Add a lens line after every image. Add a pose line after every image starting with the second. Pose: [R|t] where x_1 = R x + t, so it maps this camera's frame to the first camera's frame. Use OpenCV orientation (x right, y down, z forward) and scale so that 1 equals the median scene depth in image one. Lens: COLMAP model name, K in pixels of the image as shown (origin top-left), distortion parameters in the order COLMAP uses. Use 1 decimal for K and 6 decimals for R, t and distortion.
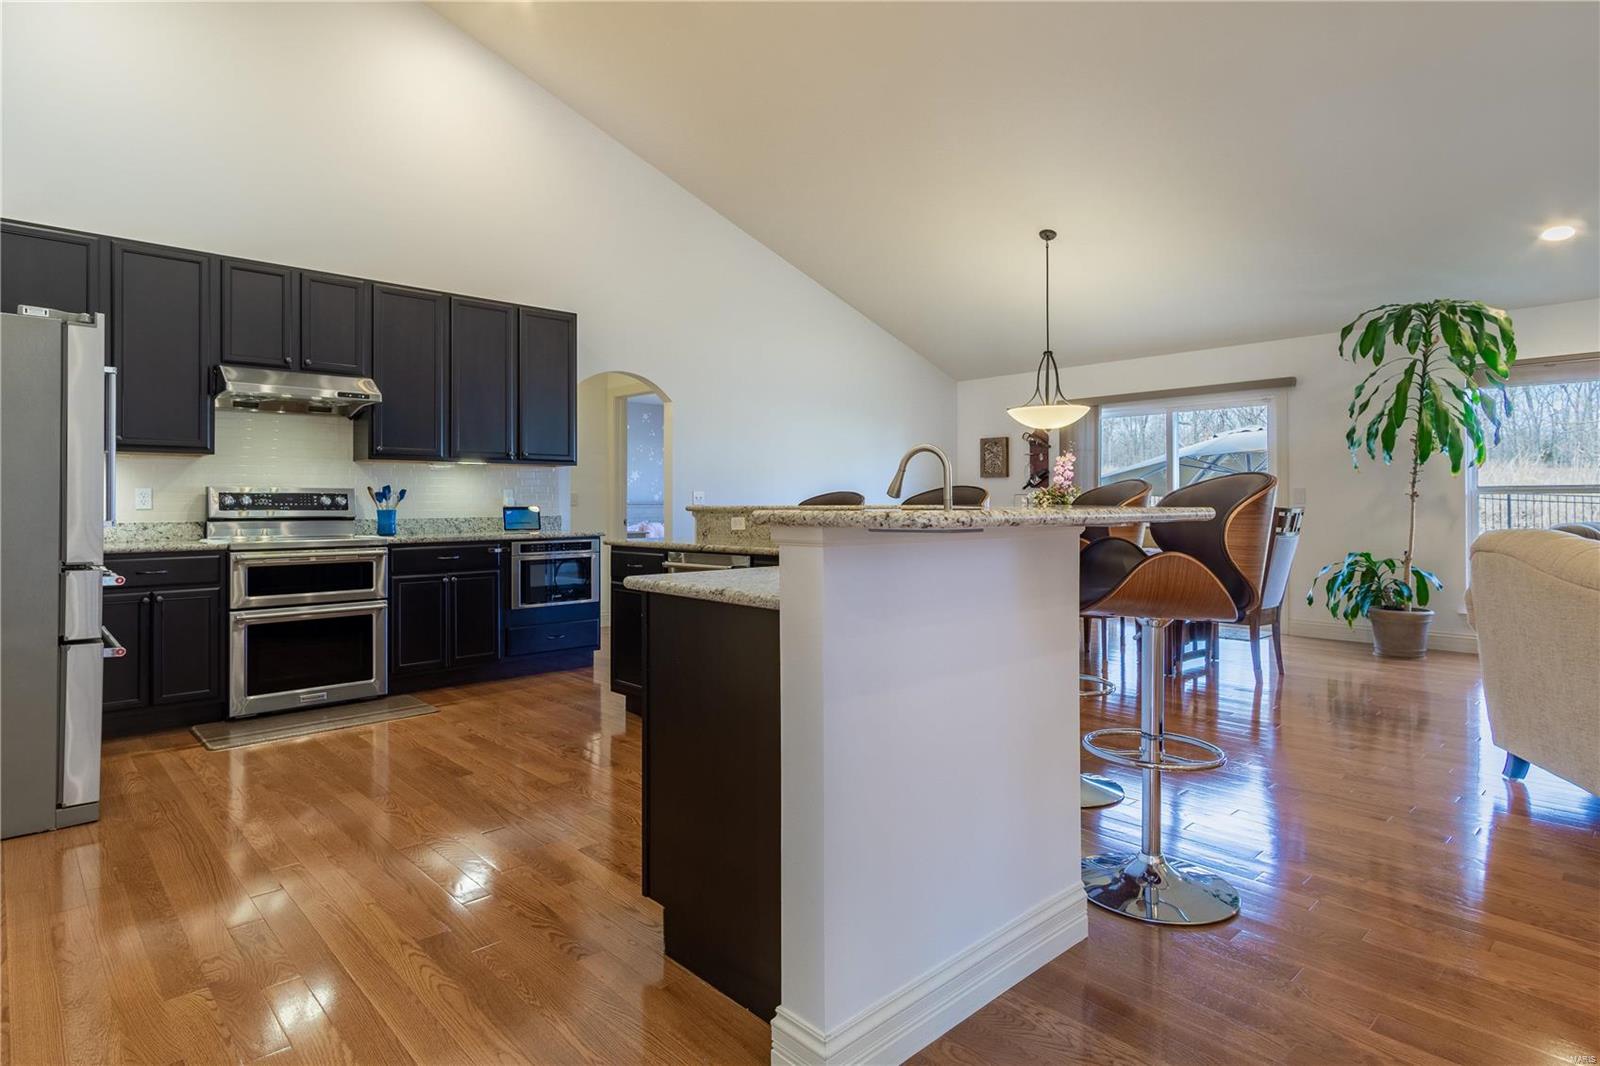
lens RADIAL K [[842.2, 0, 794.4], [0, 842.2, 498.6], [0, 0, 1]] dist [0.000890, -0.000131]
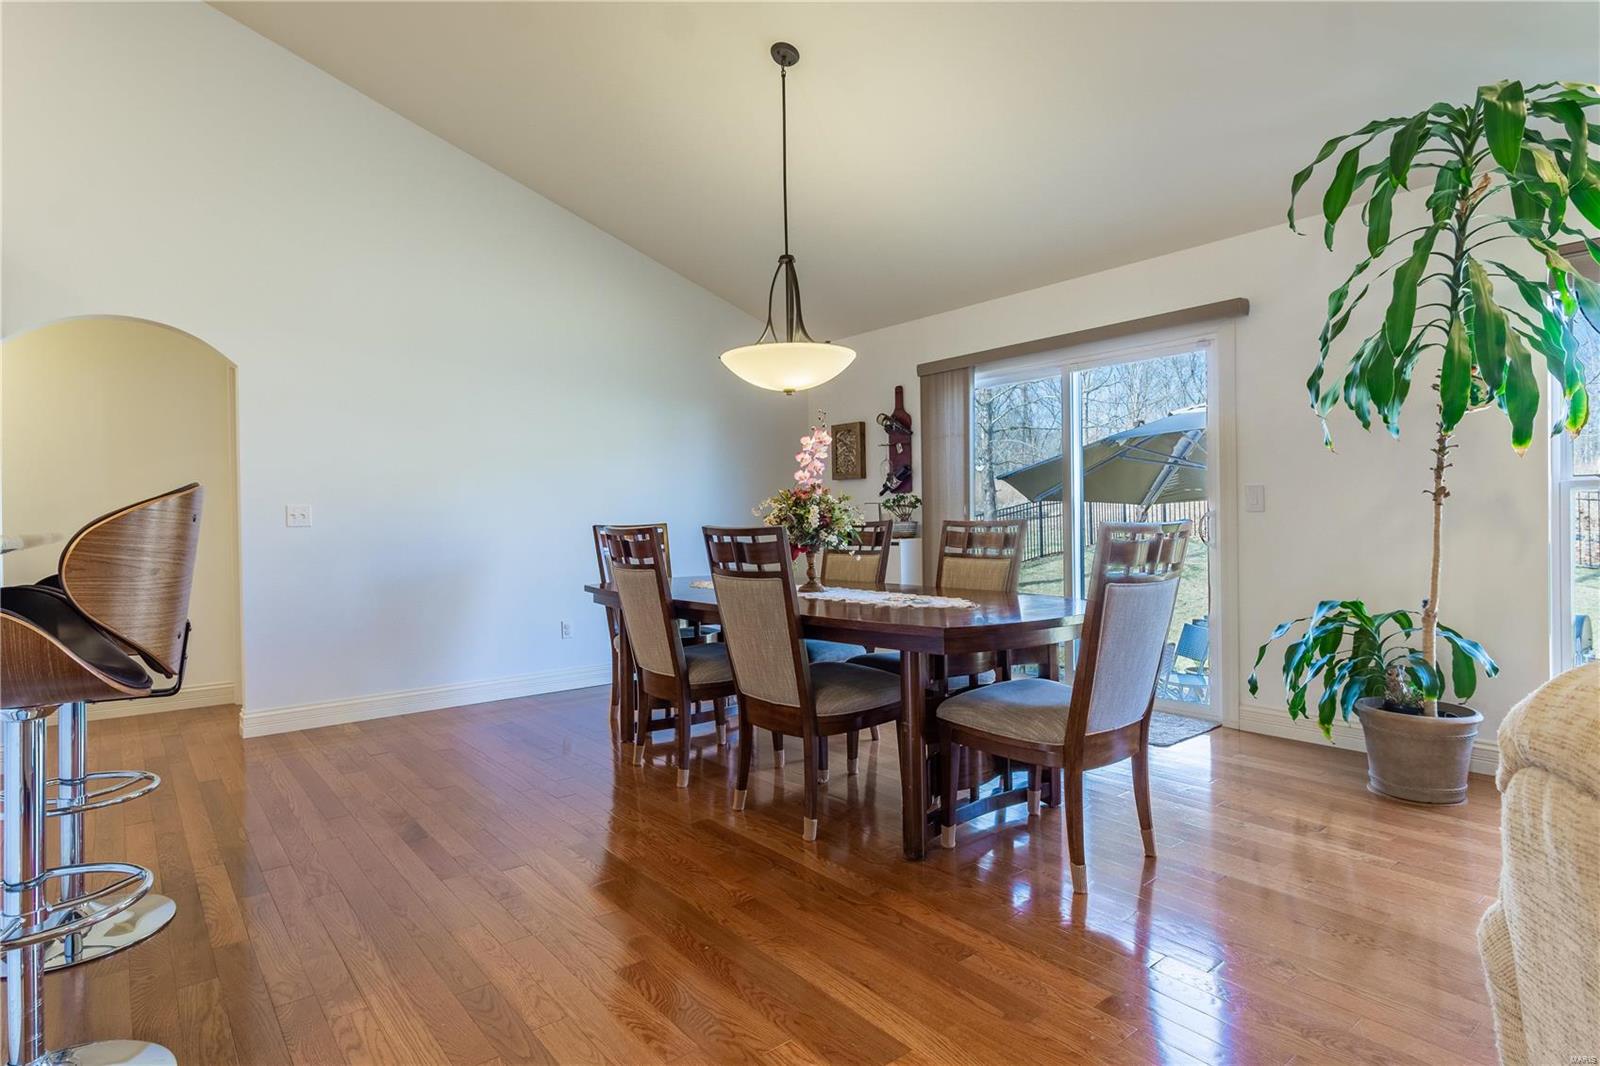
lens RADIAL K [[839.3, 0, 799.0], [0, 839.3, 522.2], [0, 0, 1]] dist [0.005971, 0.001334]
pose [[0.997652, -0.012821, -0.067270, 0.378232], [0.013719, 0.999823, 0.012902, 0.001542], [0.067093, -0.013794, 0.997651, 0.458329]]
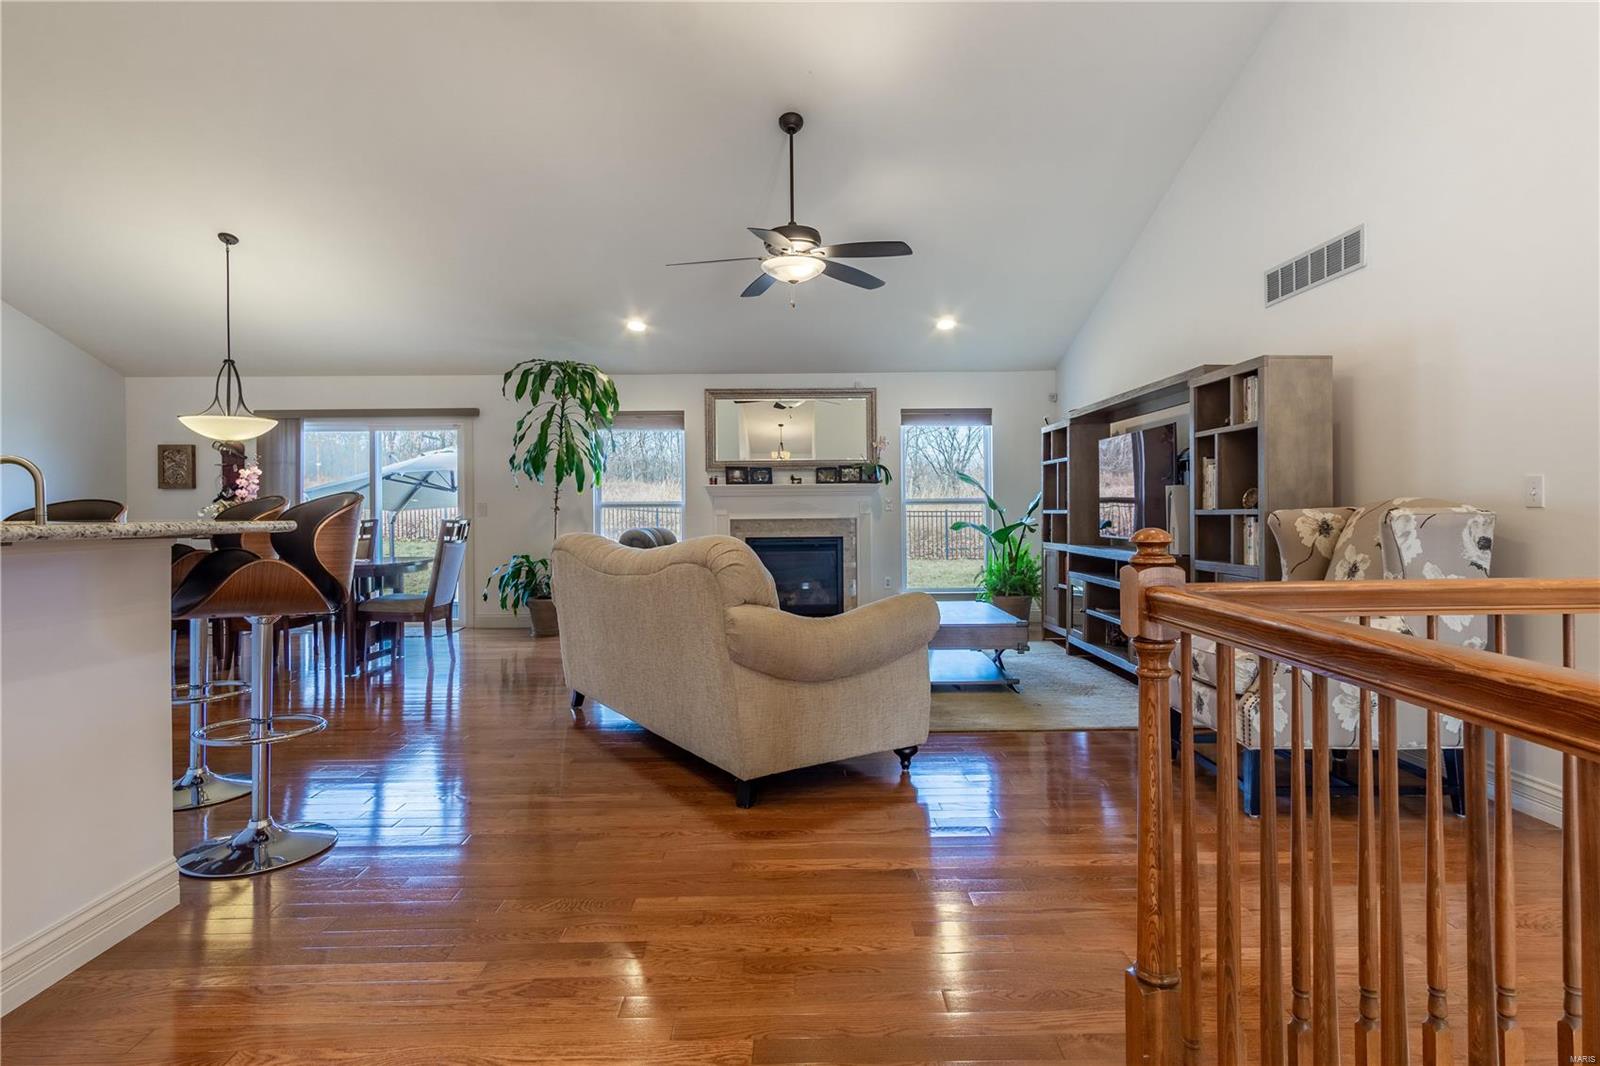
lens RADIAL K [[838.5, 0, 788.9], [0, 838.5, 513.9], [0, 0, 1]] dist [0.000897, 0.000430]
pose [[0.673099, -0.005271, 0.739533, 0.023378], [0.002812, 0.999986, 0.004568, -0.001235], [-0.739547, -0.000995, 0.673105, -0.130789]]
